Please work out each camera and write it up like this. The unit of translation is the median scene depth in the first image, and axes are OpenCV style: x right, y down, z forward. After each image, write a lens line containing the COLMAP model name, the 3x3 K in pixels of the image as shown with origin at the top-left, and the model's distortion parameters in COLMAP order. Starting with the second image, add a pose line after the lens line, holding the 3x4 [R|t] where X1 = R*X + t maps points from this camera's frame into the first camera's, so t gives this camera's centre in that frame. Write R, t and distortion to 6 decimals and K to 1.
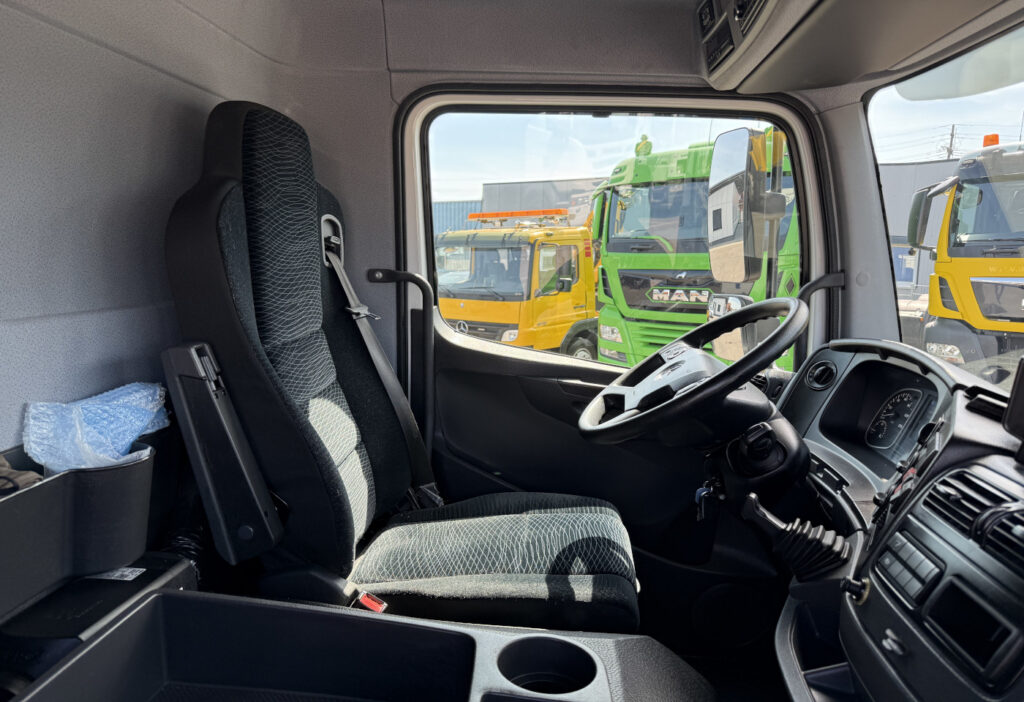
lens RADIAL K [[671.5, 0, 512.0], [0, 671.5, 351.0], [0, 0, 1]] dist [-0.003561, -0.002380]
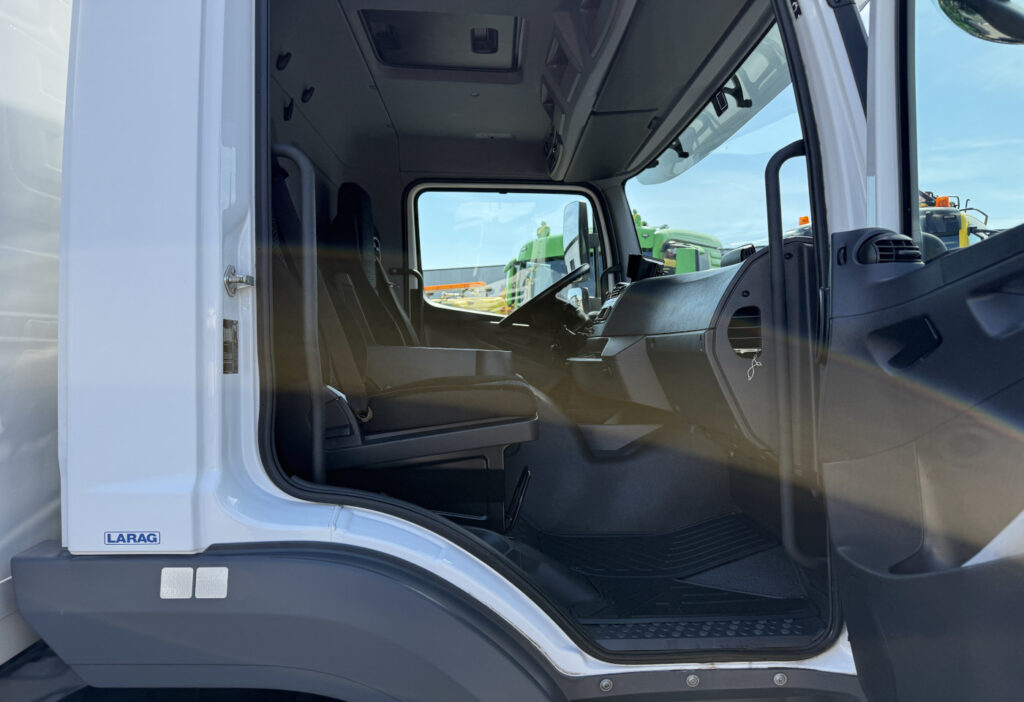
lens RADIAL K [[706.7, 0, 512.0], [0, 706.7, 351.0], [0, 0, 1]] dist [0.089807, 0.000154]
pose [[0.992313, -0.027943, 0.120557, -0.113767], [0.045529, 0.988283, -0.145685, 0.437583], [-0.115074, 0.150054, 0.981958, -1.046038]]
